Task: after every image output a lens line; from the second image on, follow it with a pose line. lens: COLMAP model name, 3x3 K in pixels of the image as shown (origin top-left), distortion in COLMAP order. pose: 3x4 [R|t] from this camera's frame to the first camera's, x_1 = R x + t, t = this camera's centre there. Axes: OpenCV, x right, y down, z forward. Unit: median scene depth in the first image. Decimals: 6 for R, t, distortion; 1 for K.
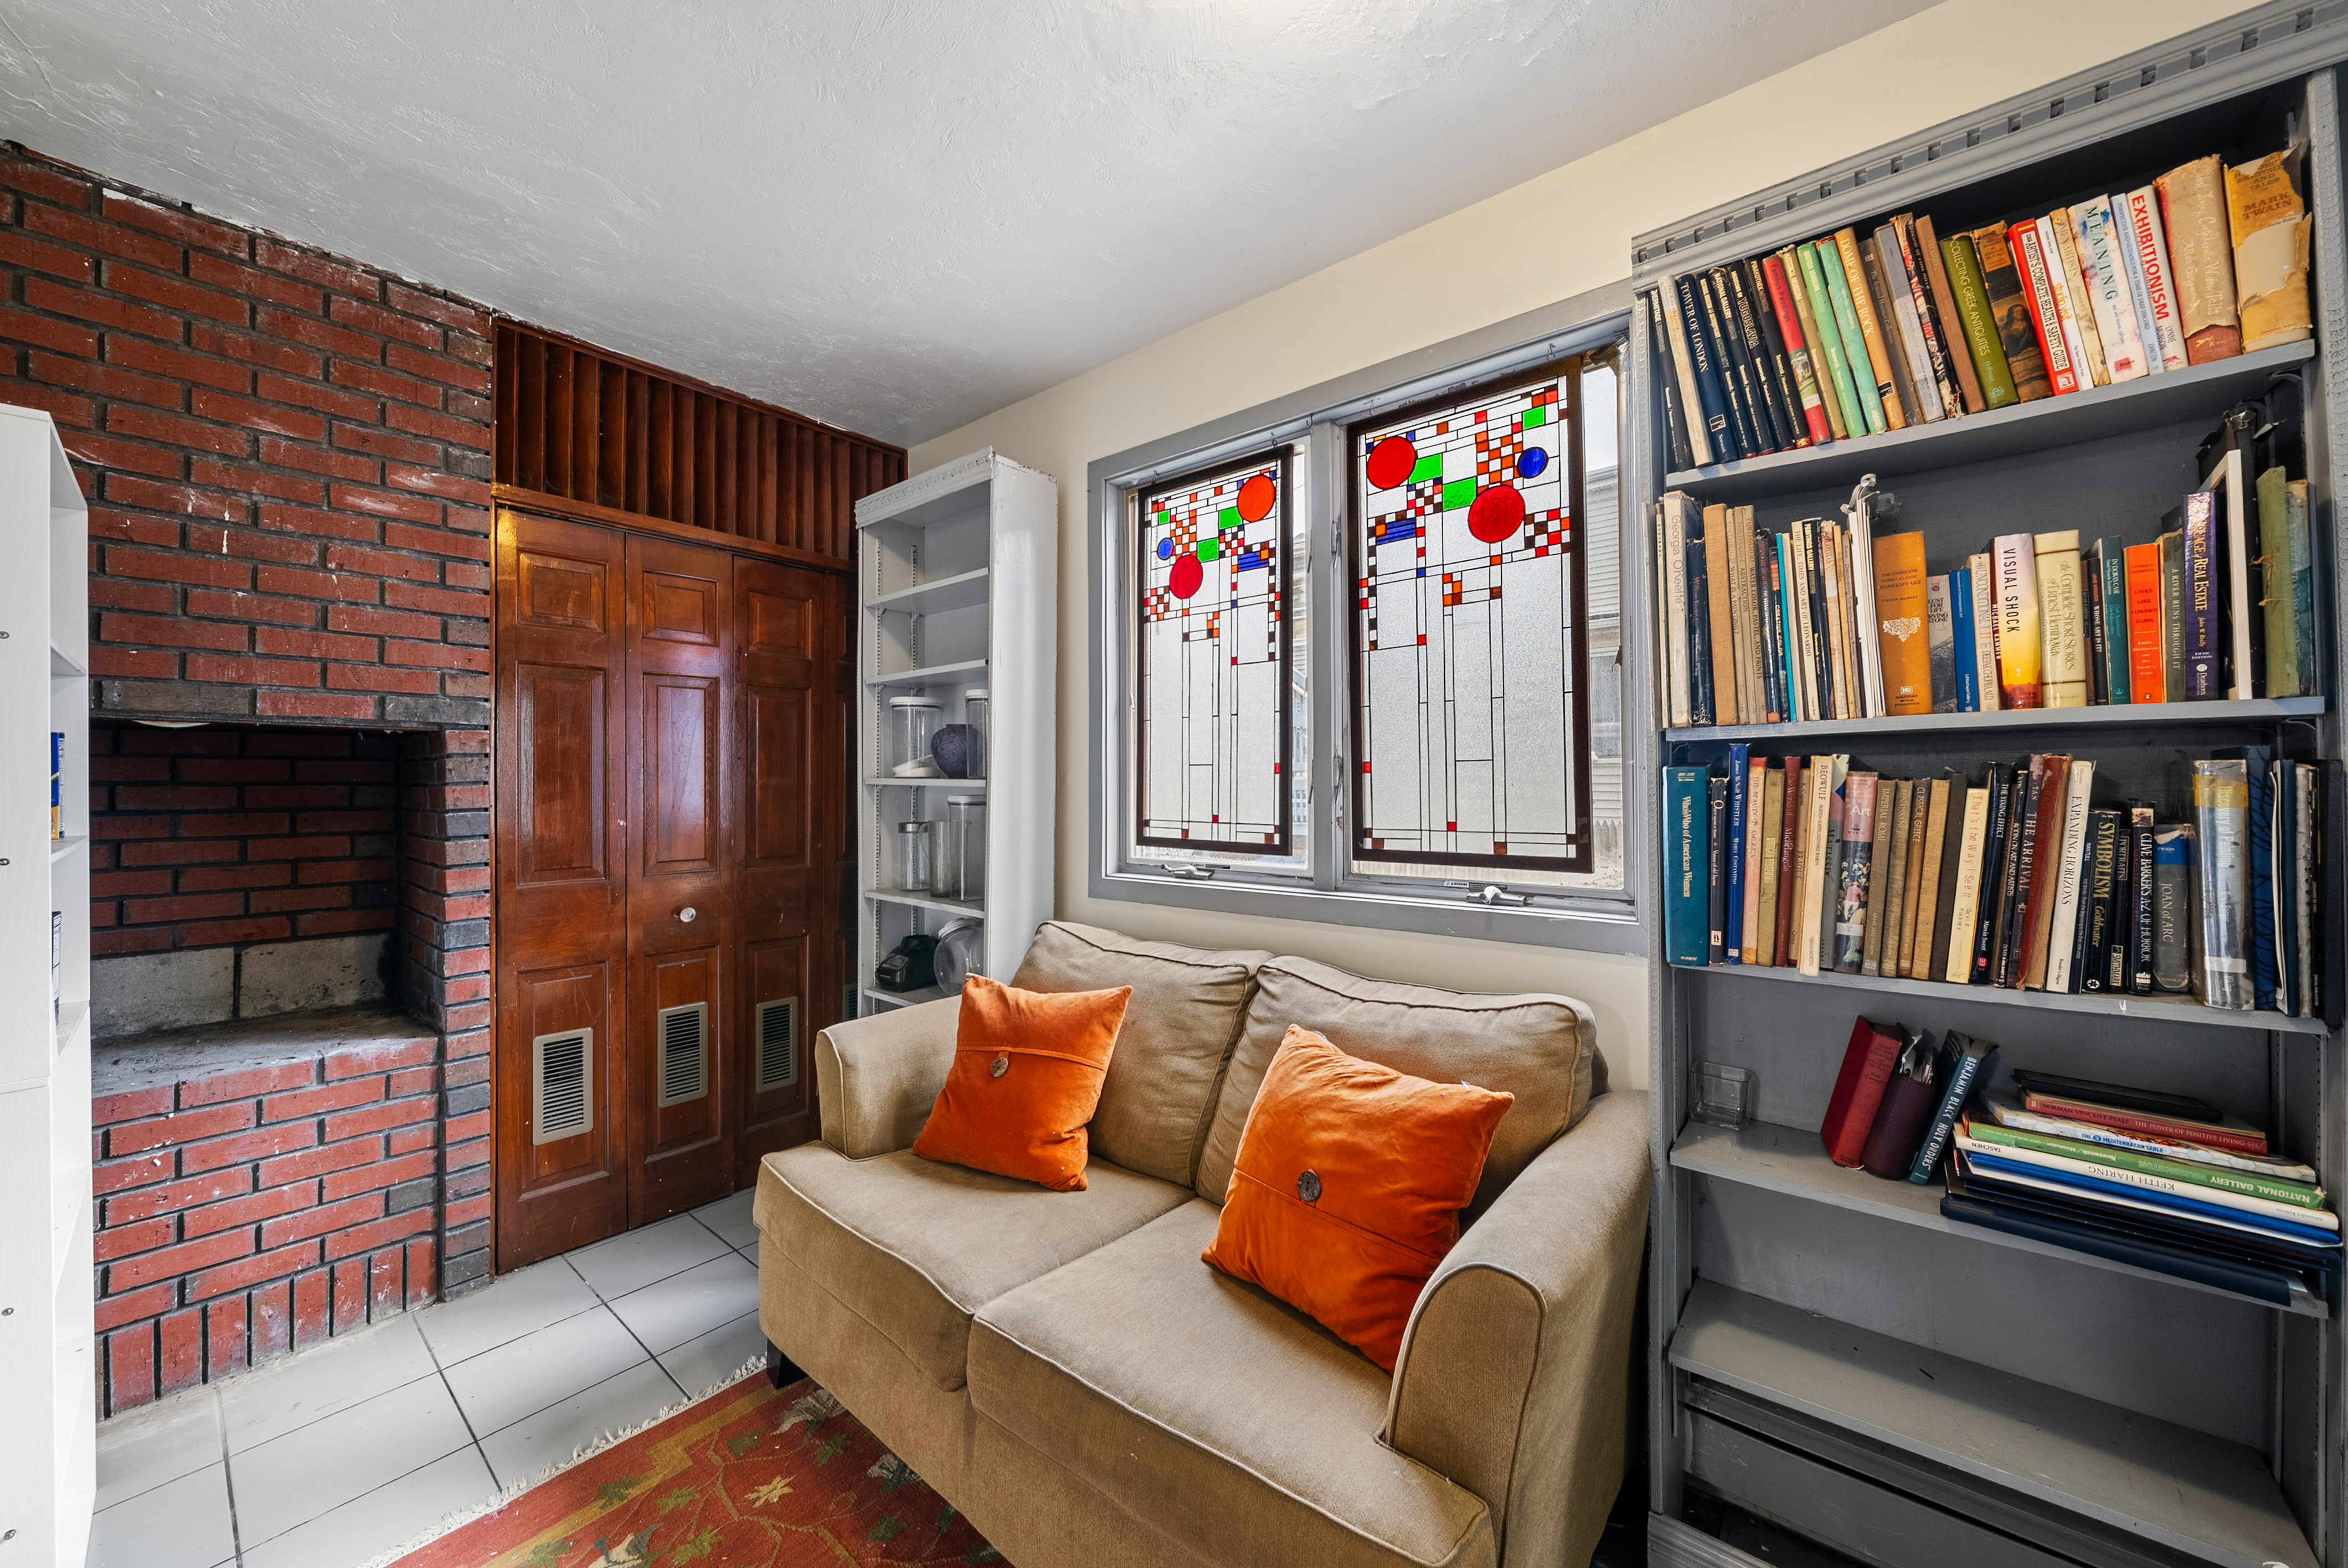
lens RADIAL K [[852.2, 0, 1175.0], [0, 852.2, 774.4], [0, 0, 1]] dist [-0.004780, -0.000061]
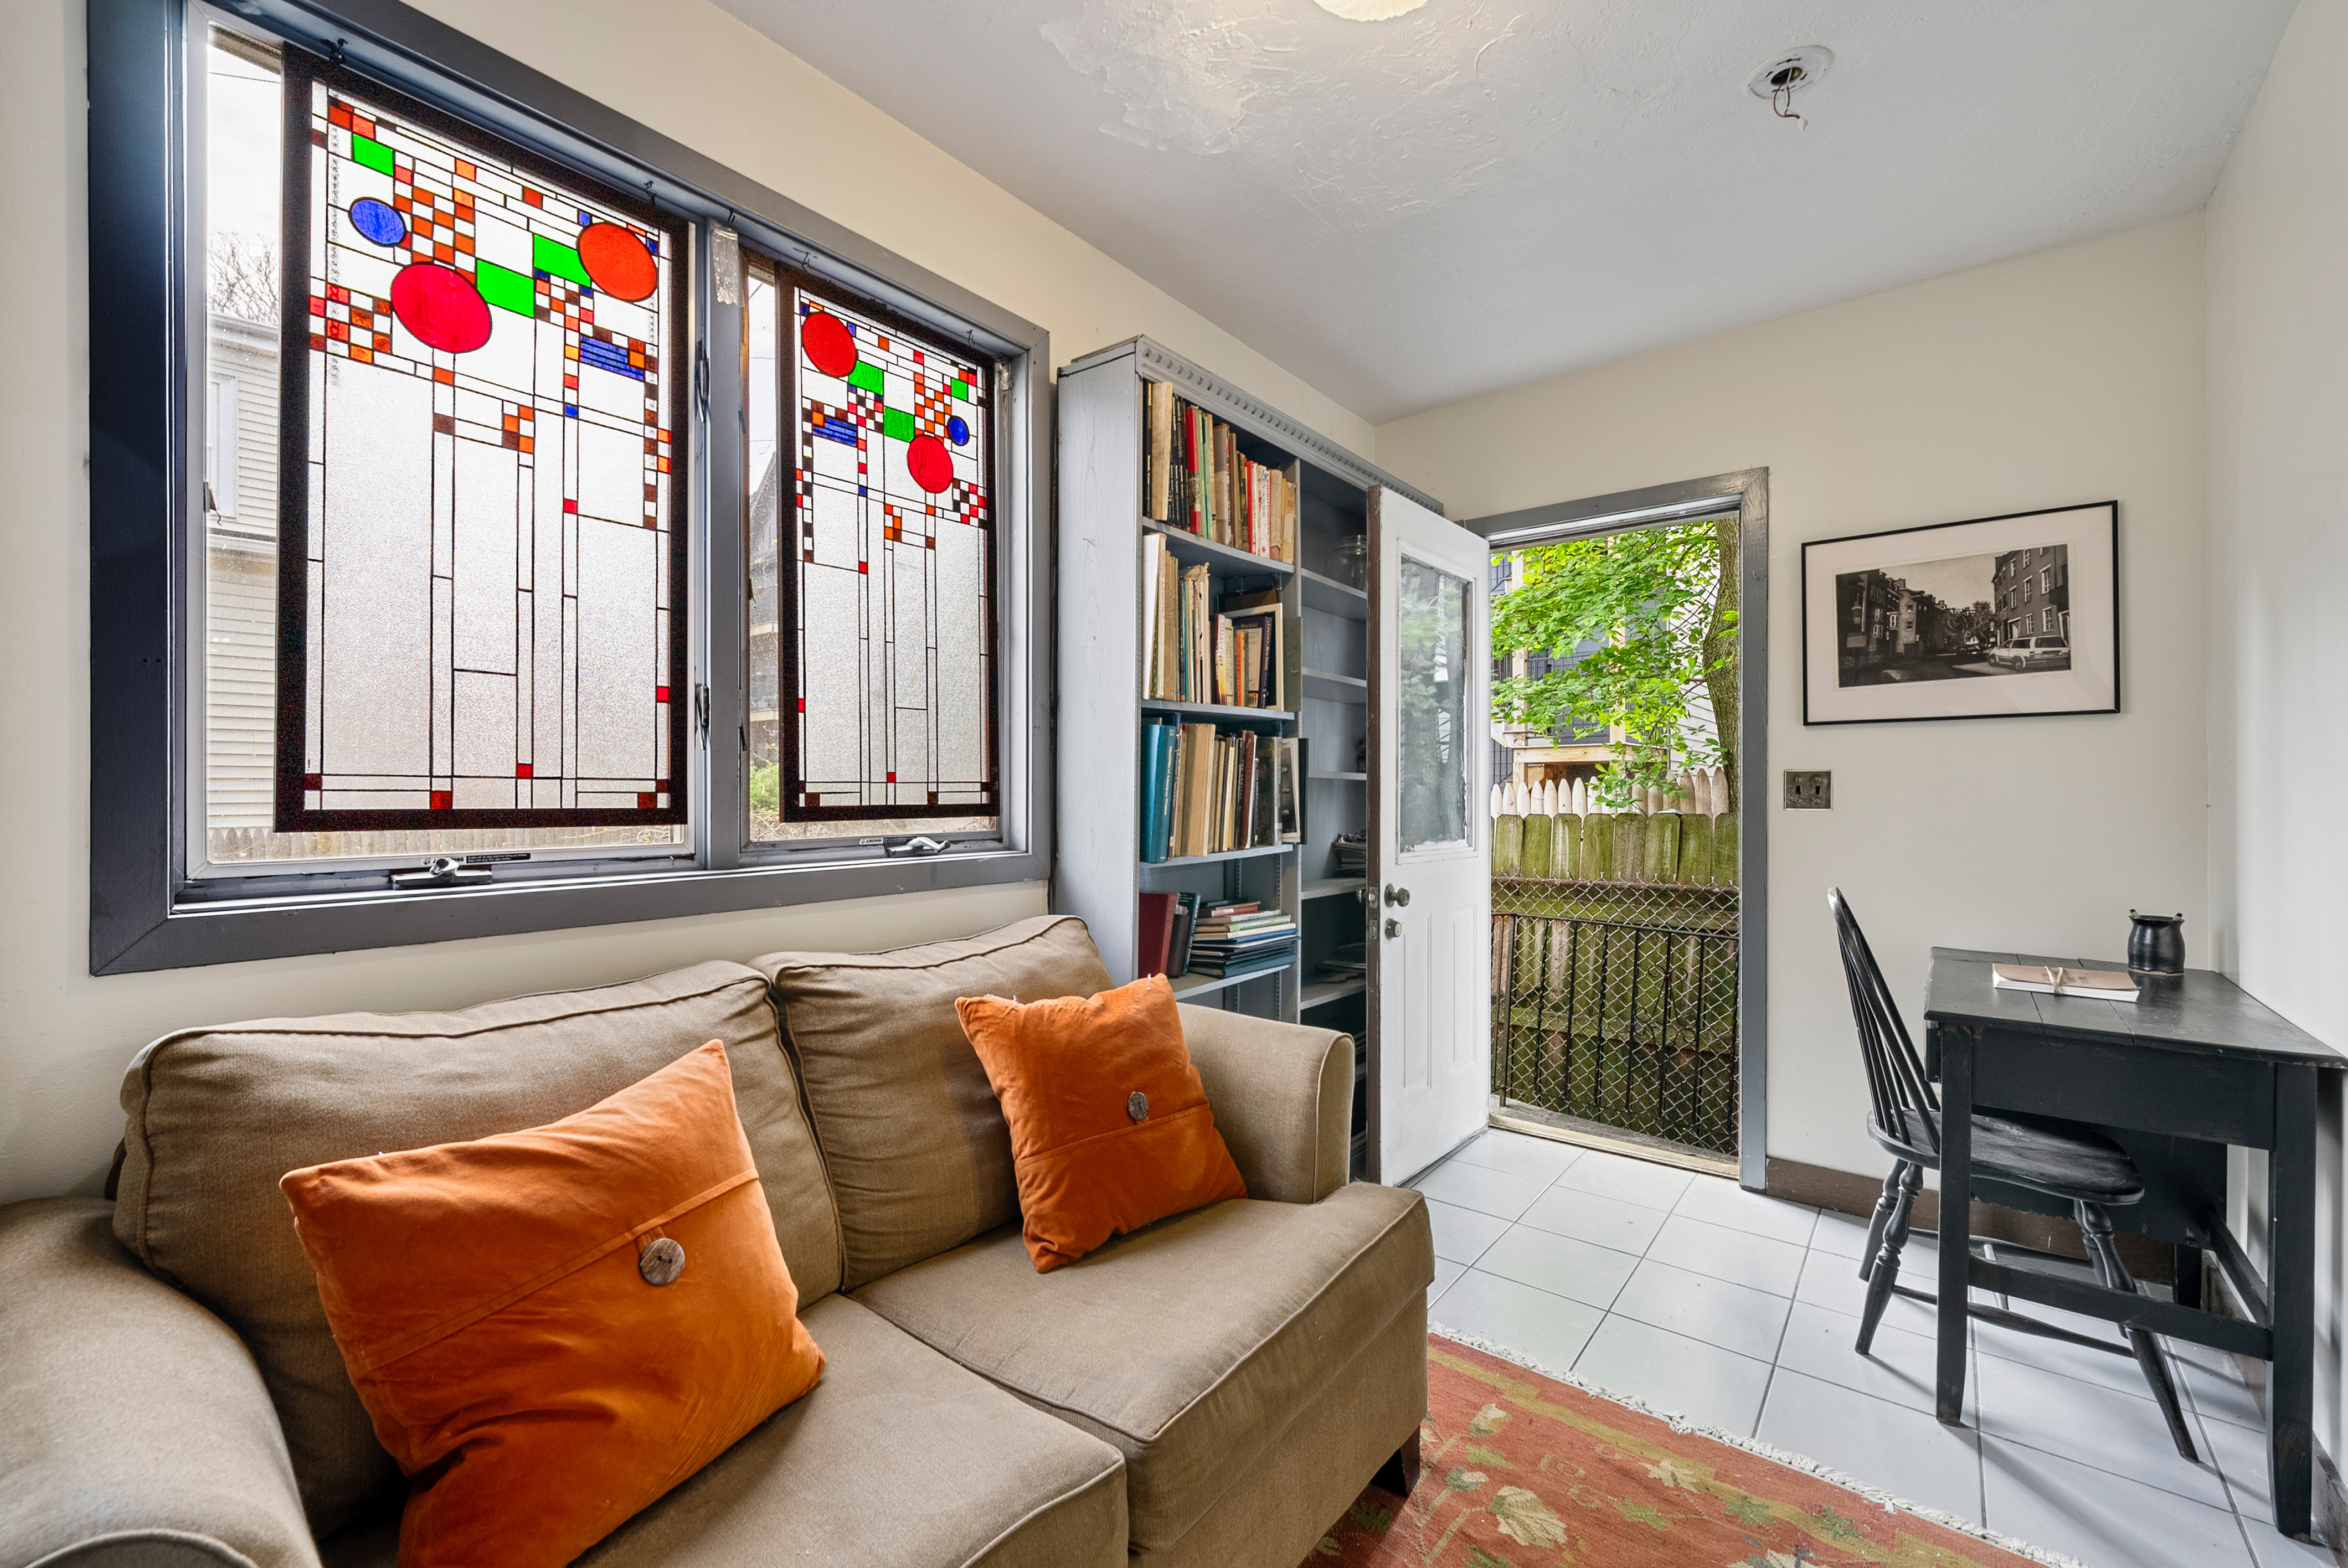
lens RADIAL K [[980.3, 0, 1174.0], [0, 980.3, 784.0], [0, 0, 1]] dist [0.000188, -0.000255]
pose [[-0.018319, 0.012341, 0.999756, -0.698829], [-0.011800, 0.999852, -0.012559, 0.072719], [-0.999763, -0.012027, -0.018170, 0.660615]]
